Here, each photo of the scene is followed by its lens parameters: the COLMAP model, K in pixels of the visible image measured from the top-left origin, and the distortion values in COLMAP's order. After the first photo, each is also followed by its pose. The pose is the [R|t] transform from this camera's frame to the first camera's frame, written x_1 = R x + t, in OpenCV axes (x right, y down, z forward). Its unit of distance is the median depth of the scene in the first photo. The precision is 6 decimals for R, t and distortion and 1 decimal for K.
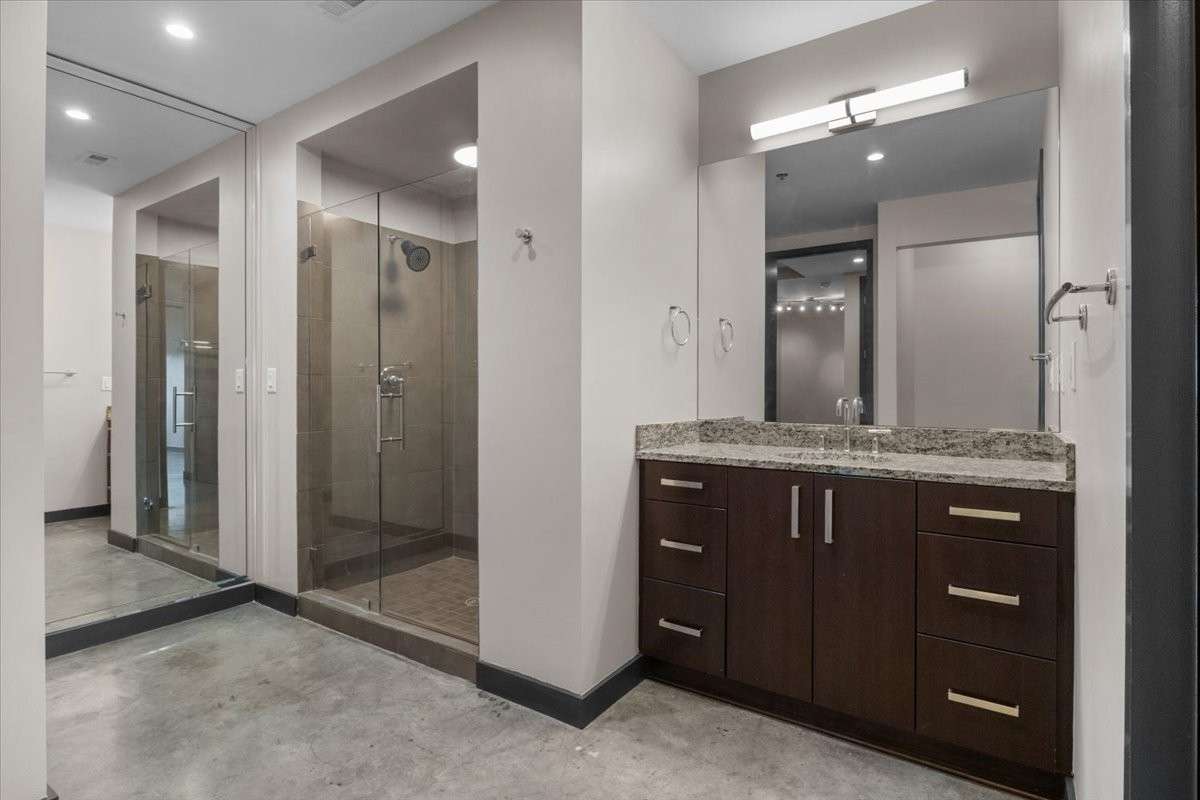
lens RADIAL K [[610.4, 0, 599.6], [0, 610.4, 388.8], [0, 0, 1]] dist [0.002514, 0.000308]
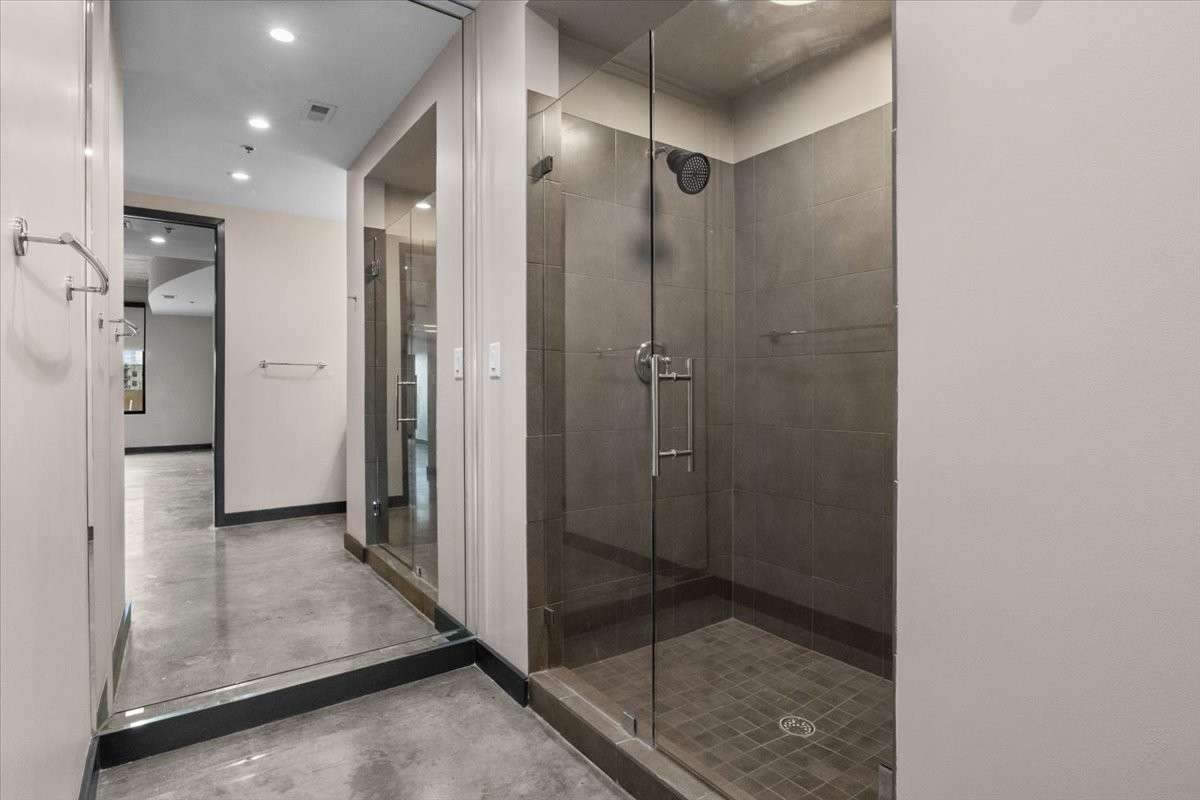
lens RADIAL K [[610.4, 0, 599.3], [0, 610.4, 397.7], [0, 0, 1]] dist [0.002514, 0.000308]
pose [[0.940741, 0.005083, -0.339089, -0.179195], [-0.000043, 0.999889, 0.014870, 0.018448], [0.339127, -0.013974, 0.940637, 0.367792]]
